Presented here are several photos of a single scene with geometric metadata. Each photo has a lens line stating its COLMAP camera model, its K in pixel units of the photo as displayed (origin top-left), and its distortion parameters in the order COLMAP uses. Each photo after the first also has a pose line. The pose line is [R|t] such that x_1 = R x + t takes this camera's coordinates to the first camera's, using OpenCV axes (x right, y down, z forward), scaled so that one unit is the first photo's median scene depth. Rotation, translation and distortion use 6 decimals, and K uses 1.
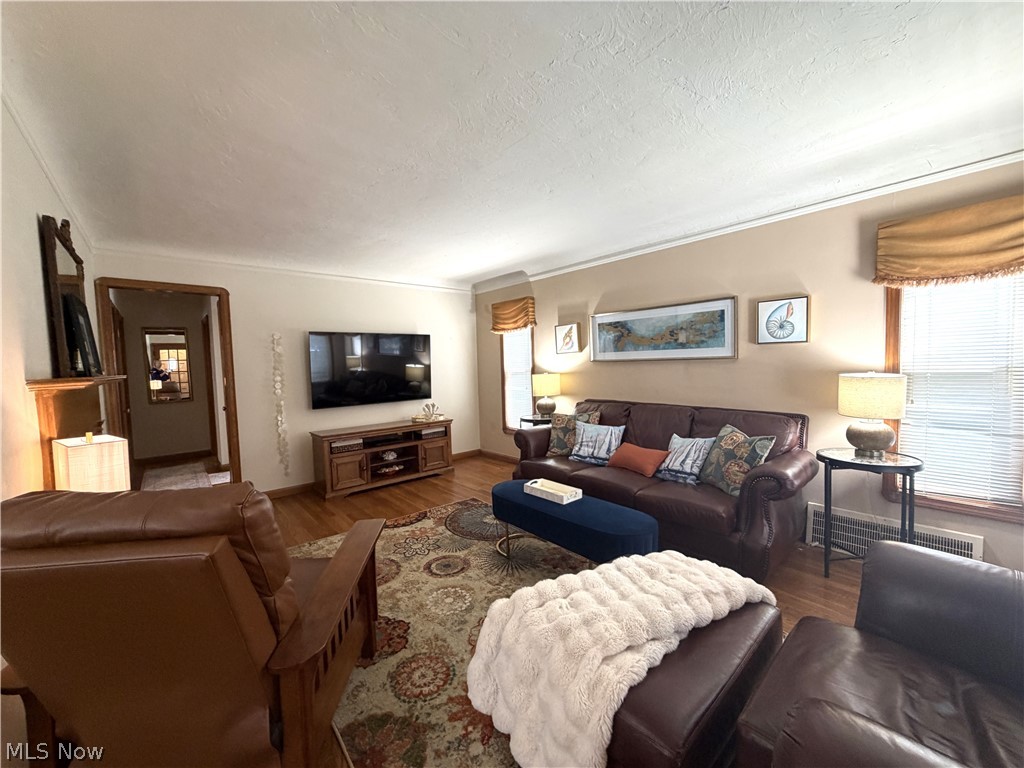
lens RADIAL K [[408.0, 0, 513.1], [0, 408.0, 381.7], [0, 0, 1]] dist [0.003578, -0.000024]
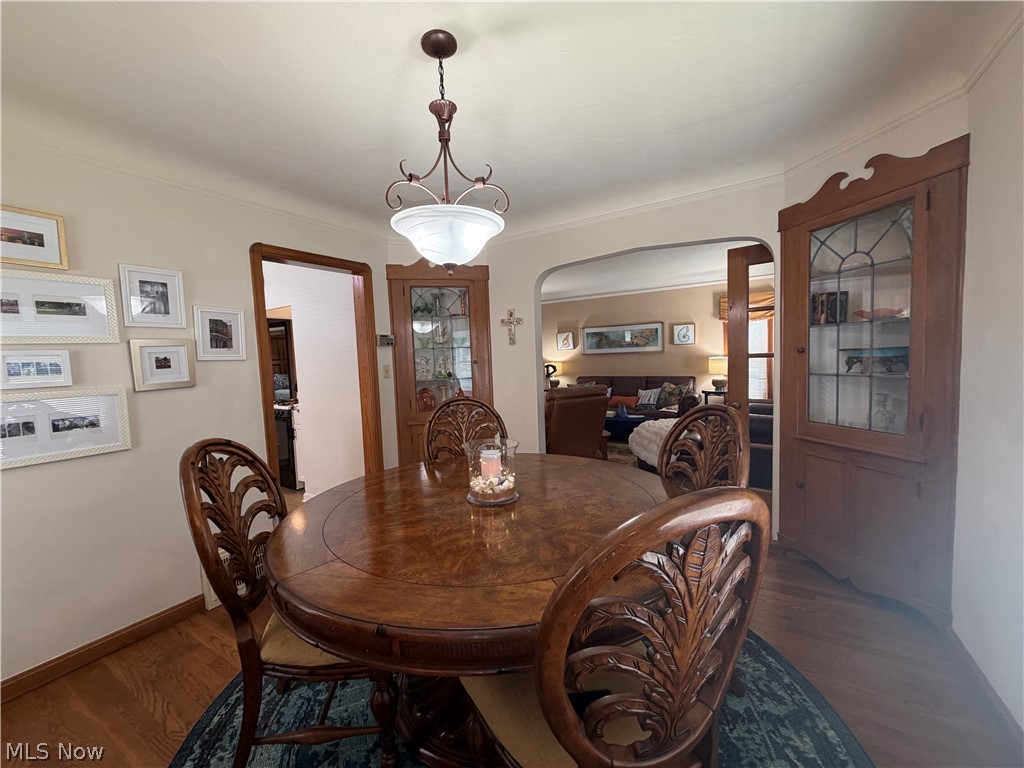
lens RADIAL K [[408.0, 0, 511.2], [0, 408.0, 384.3], [0, 0, 1]] dist [0.003578, -0.000024]
pose [[0.957035, -0.035817, 0.287751, -0.822395], [0.030598, 0.999276, 0.022614, 0.038835], [-0.288353, -0.012837, 0.957438, -0.787492]]
